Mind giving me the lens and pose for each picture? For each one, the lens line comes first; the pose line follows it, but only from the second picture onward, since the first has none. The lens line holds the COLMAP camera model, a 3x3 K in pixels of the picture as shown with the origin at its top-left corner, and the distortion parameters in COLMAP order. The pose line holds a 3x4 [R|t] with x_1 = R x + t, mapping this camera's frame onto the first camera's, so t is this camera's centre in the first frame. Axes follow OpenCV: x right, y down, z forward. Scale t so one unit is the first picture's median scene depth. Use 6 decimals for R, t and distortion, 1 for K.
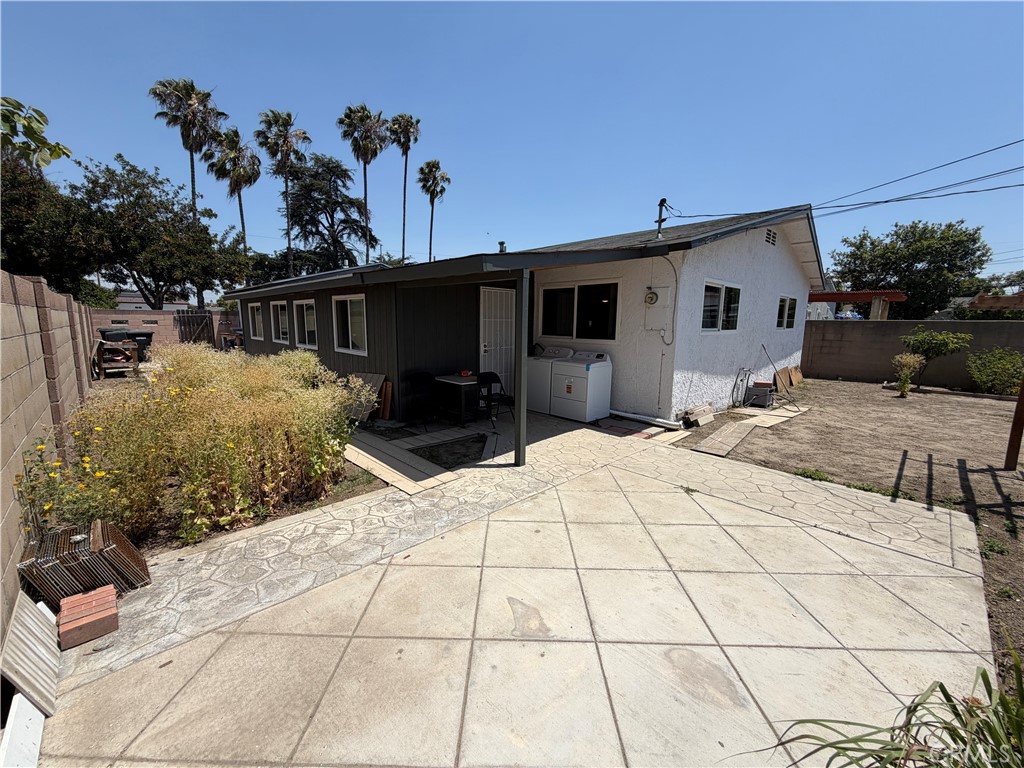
lens RADIAL K [[407.9, 0, 506.7], [0, 407.9, 380.0], [0, 0, 1]] dist [0.000362, -0.000085]
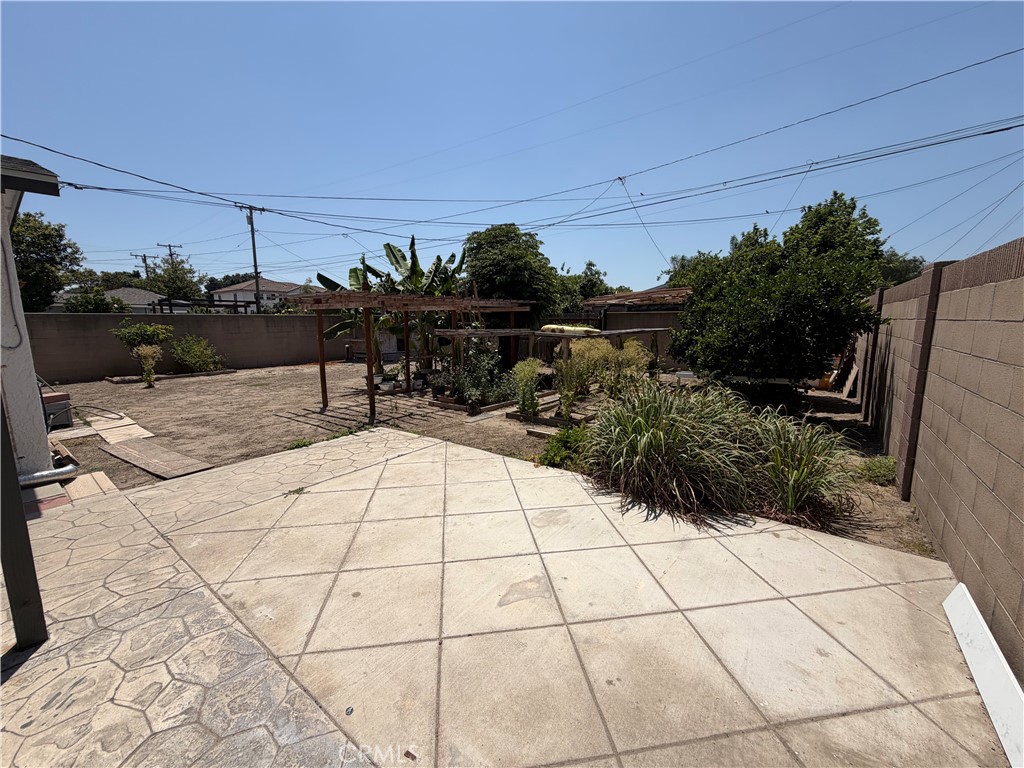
lens RADIAL K [[407.9, 0, 510.2], [0, 407.9, 380.5], [0, 0, 1]] dist [0.000362, -0.000085]
pose [[-0.162745, -0.155302, 0.974369, -0.425957], [0.146539, 0.972778, 0.179524, -0.058929], [-0.975726, 0.172000, -0.135557, 0.537246]]
